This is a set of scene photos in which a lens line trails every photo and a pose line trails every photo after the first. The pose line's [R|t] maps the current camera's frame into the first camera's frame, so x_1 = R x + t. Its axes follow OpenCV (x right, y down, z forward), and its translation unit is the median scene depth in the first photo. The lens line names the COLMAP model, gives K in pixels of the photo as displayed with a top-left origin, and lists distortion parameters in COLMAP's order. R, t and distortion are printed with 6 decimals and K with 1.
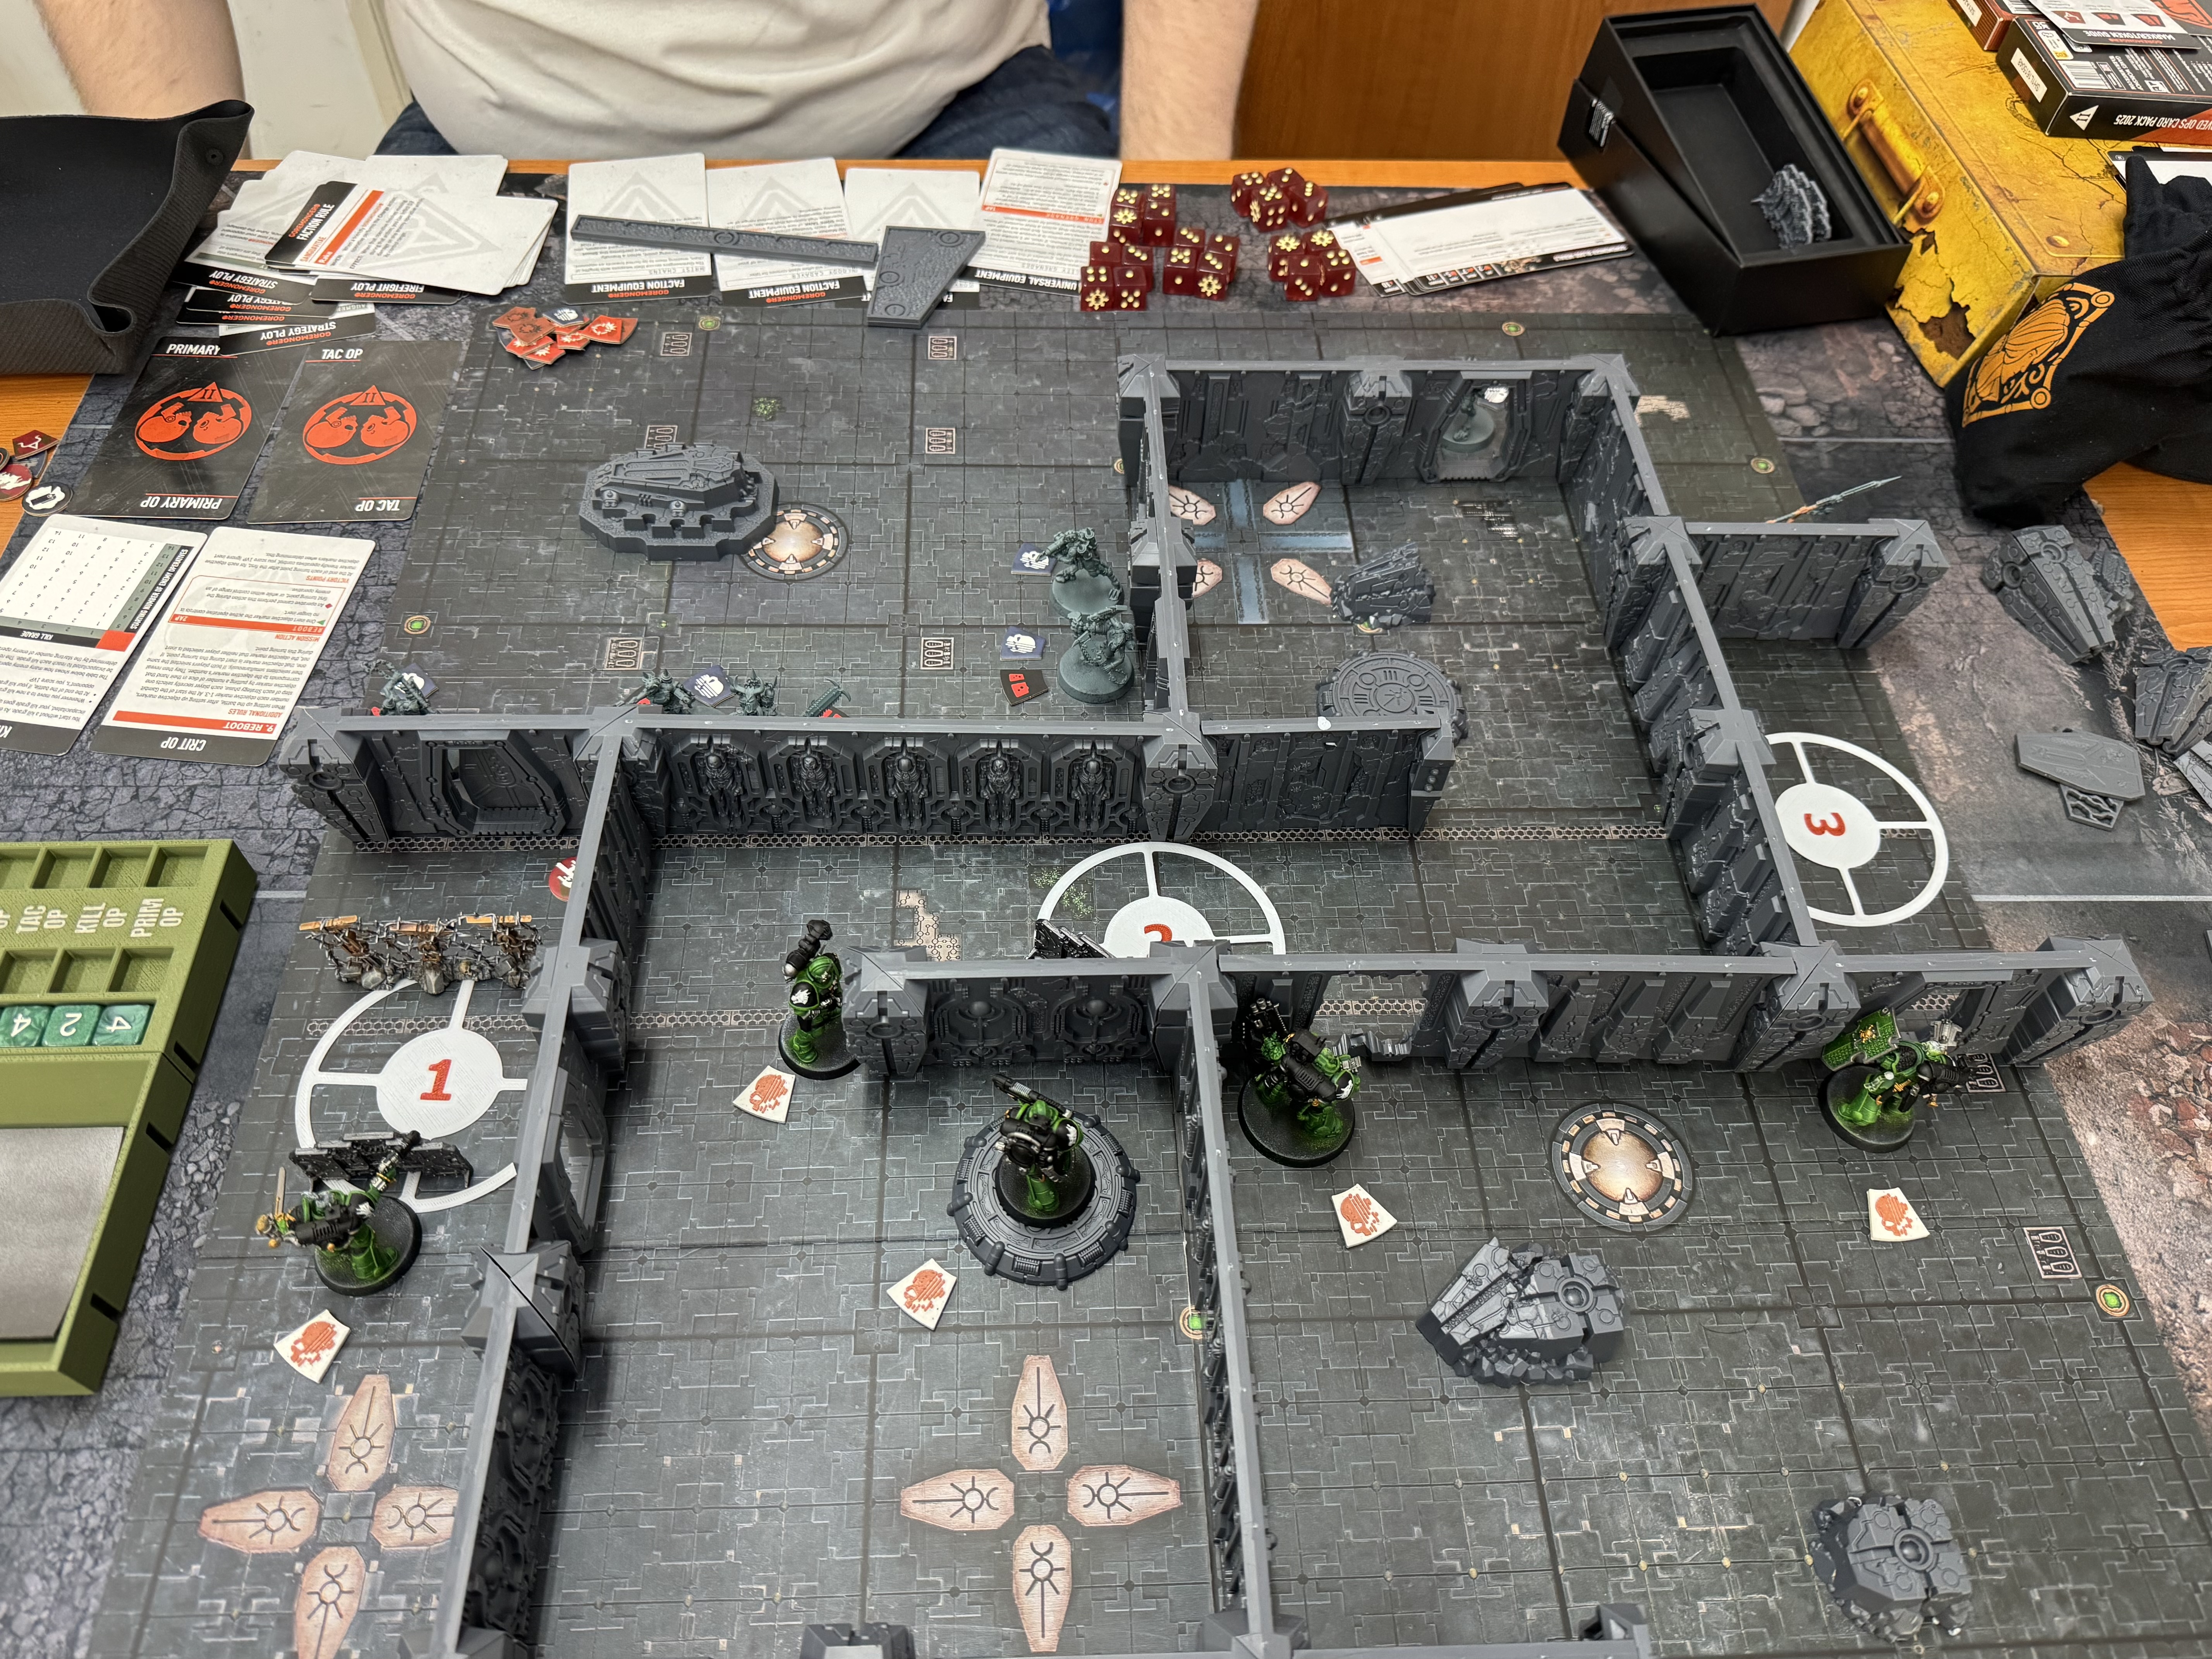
lens RADIAL K [[1572.2, 0, 1118.4], [0, 1572.2, 839.7], [0, 0, 1]] dist [0.007858, -0.014674]
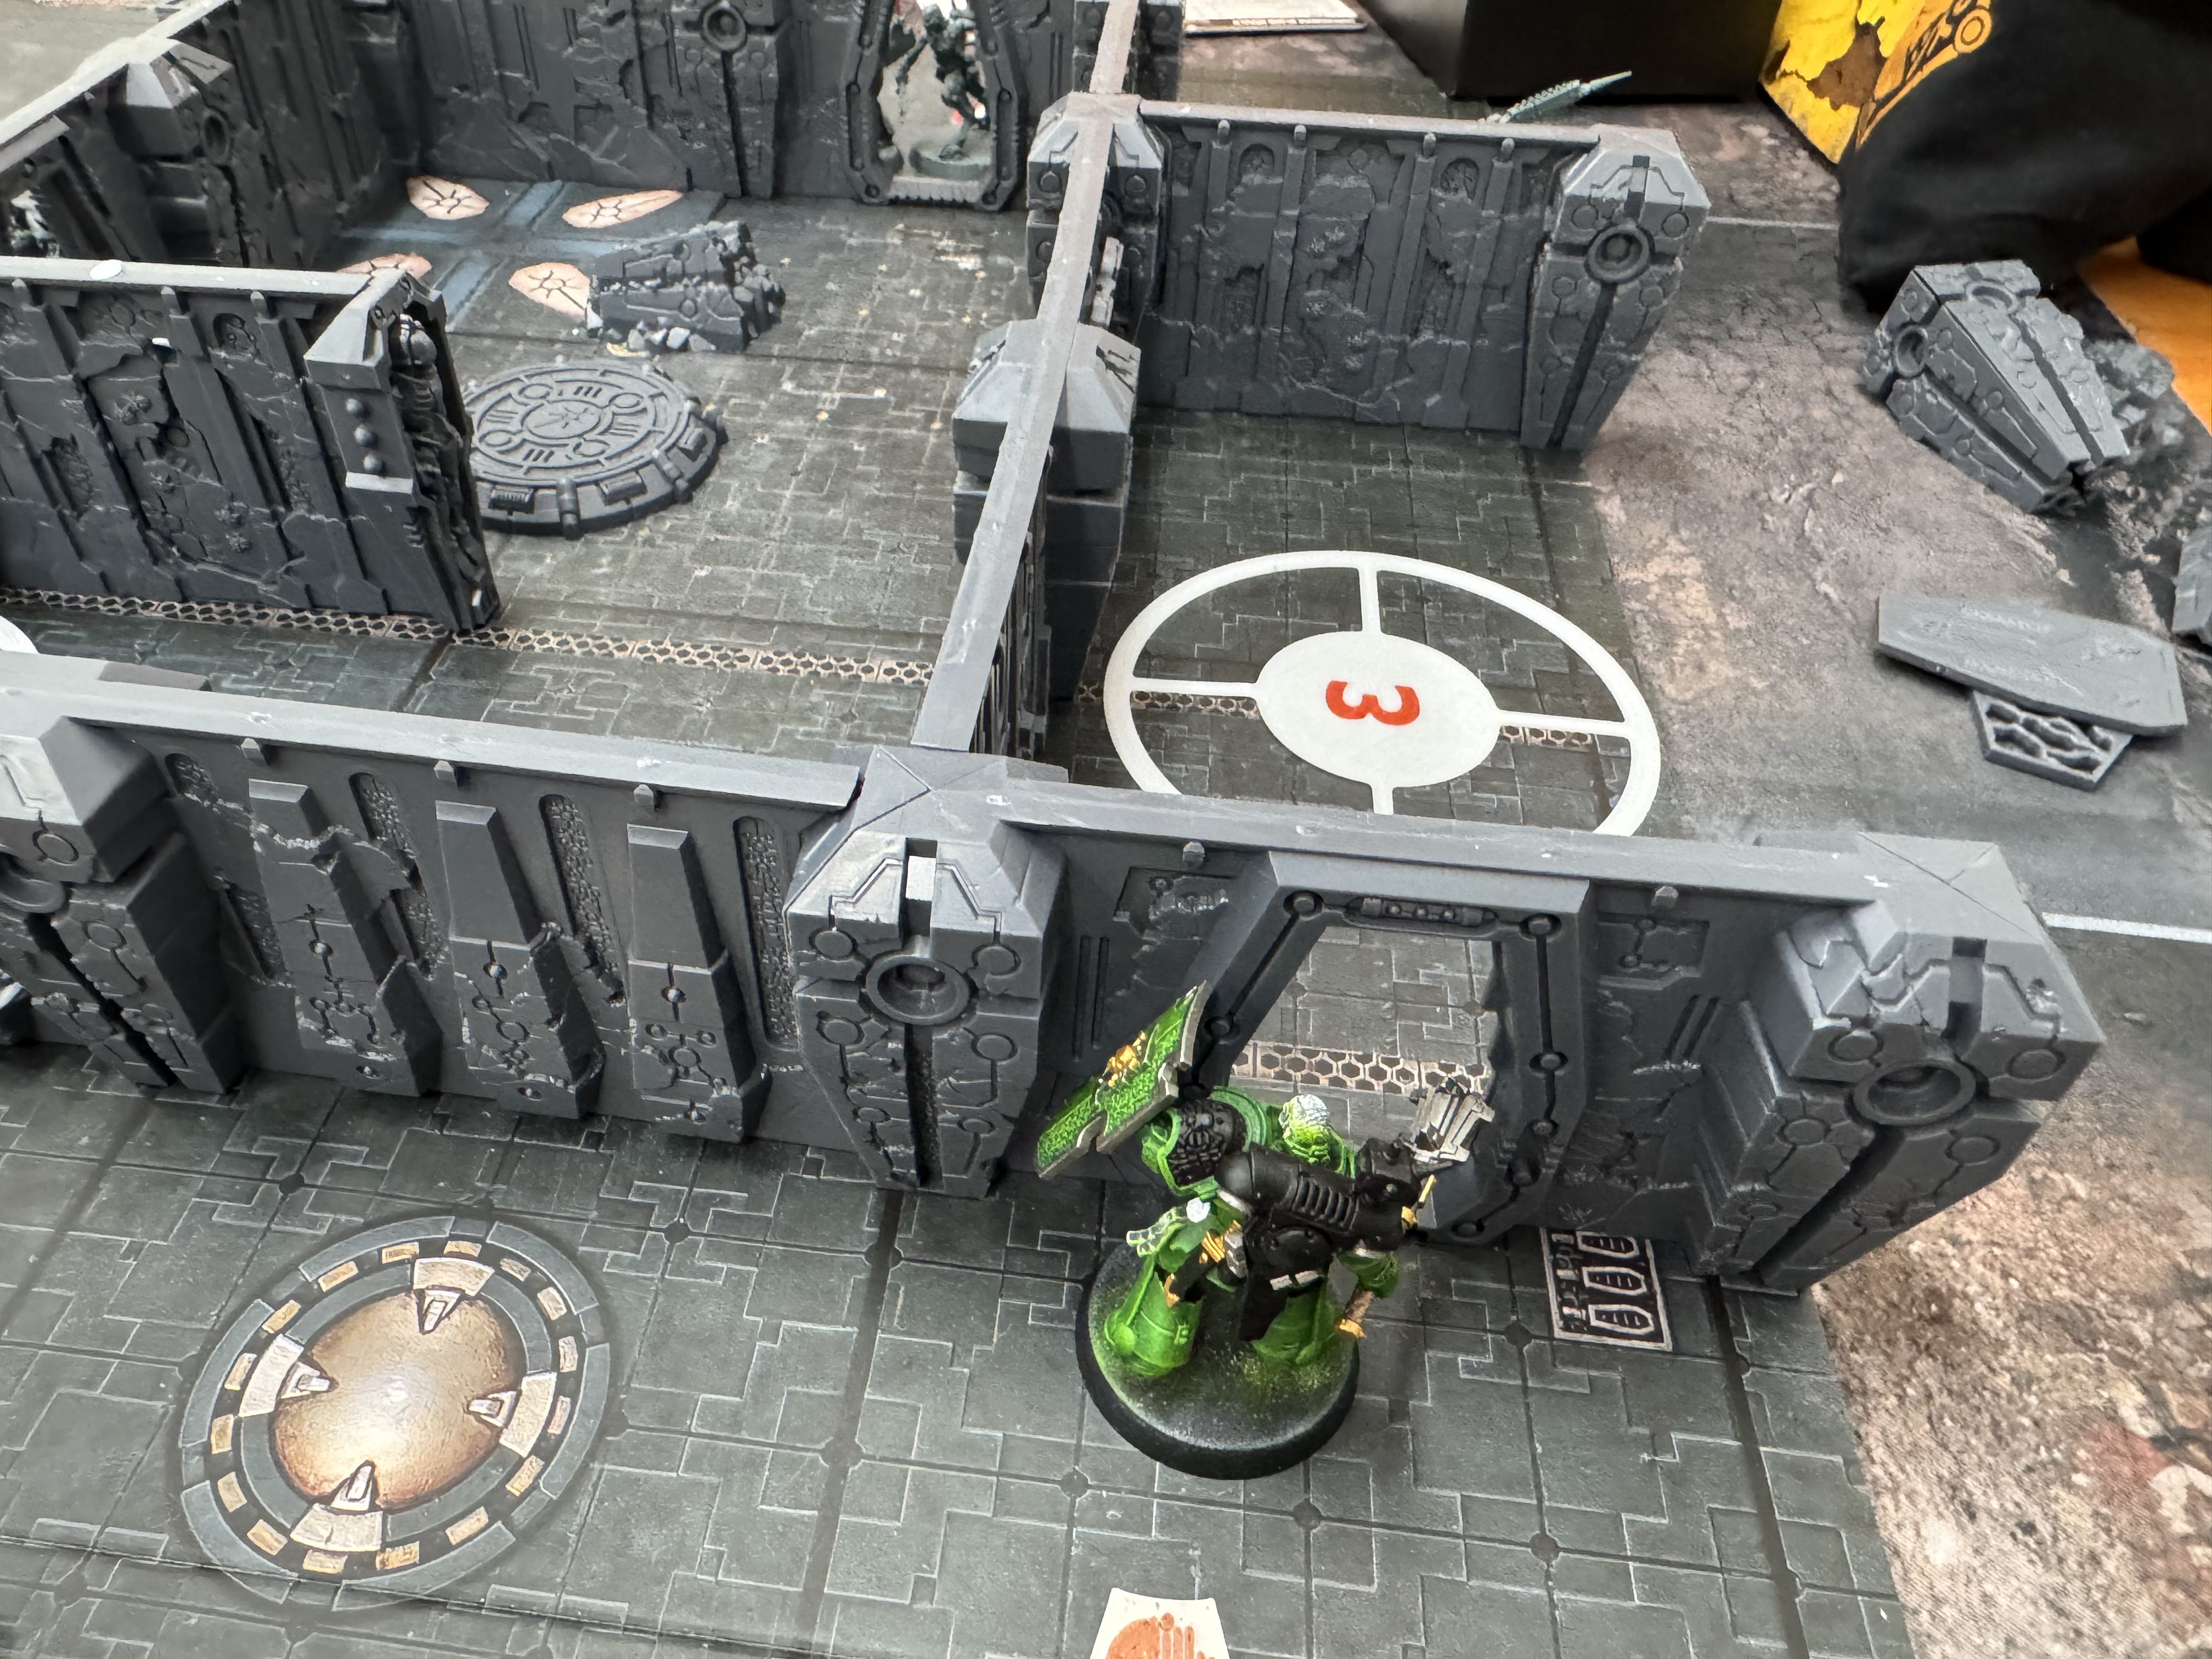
lens RADIAL K [[1572.2, 0, 1039.9], [0, 1572.2, 846.5], [0, 0, 1]] dist [0.007858, -0.014674]
pose [[0.985812, 0.094842, -0.138489, 0.413200], [-0.121446, 0.972558, -0.198450, 0.122222], [0.115867, 0.212454, 0.970277, 0.566239]]
